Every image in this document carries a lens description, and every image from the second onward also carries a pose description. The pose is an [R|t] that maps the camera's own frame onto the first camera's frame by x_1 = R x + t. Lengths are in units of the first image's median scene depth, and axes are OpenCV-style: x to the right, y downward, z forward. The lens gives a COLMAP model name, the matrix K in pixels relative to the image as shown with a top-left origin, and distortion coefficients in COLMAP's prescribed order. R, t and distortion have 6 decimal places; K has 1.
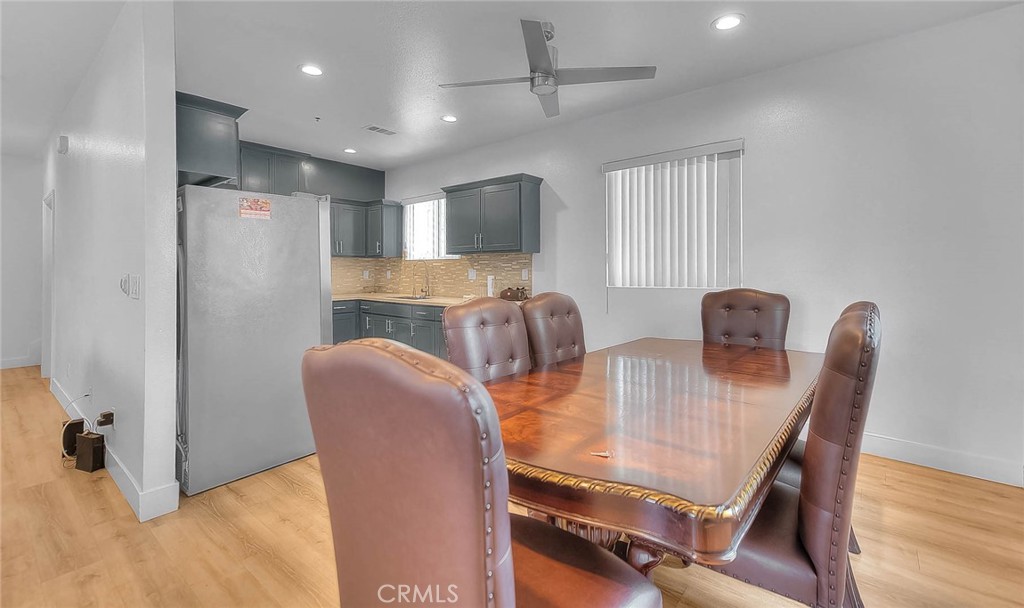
lens RADIAL K [[420.1, 0, 523.8], [0, 420.1, 270.0], [0, 0, 1]] dist [0.020186, 0.001631]
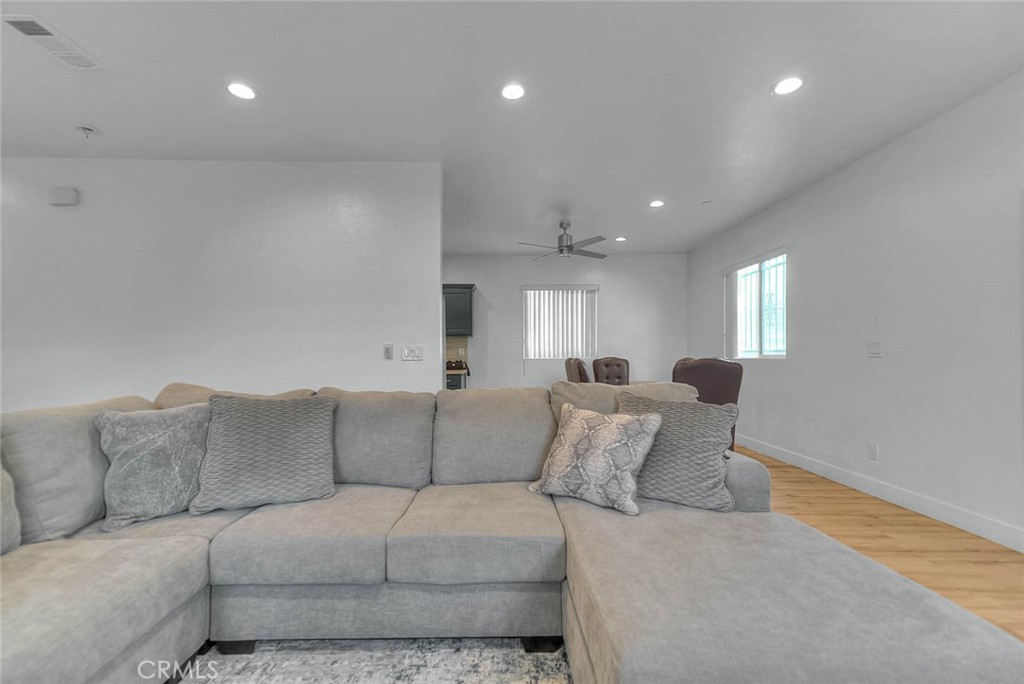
lens RADIAL K [[412.4, 0, 495.4], [0, 412.4, 360.0], [0, 0, 1]] dist [0.014696, 0.001858]
pose [[0.774876, -0.005572, 0.632089, -0.790115], [-0.000515, 0.999955, 0.009445, 0.025268], [-0.632113, -0.007644, 0.774838, -0.171804]]
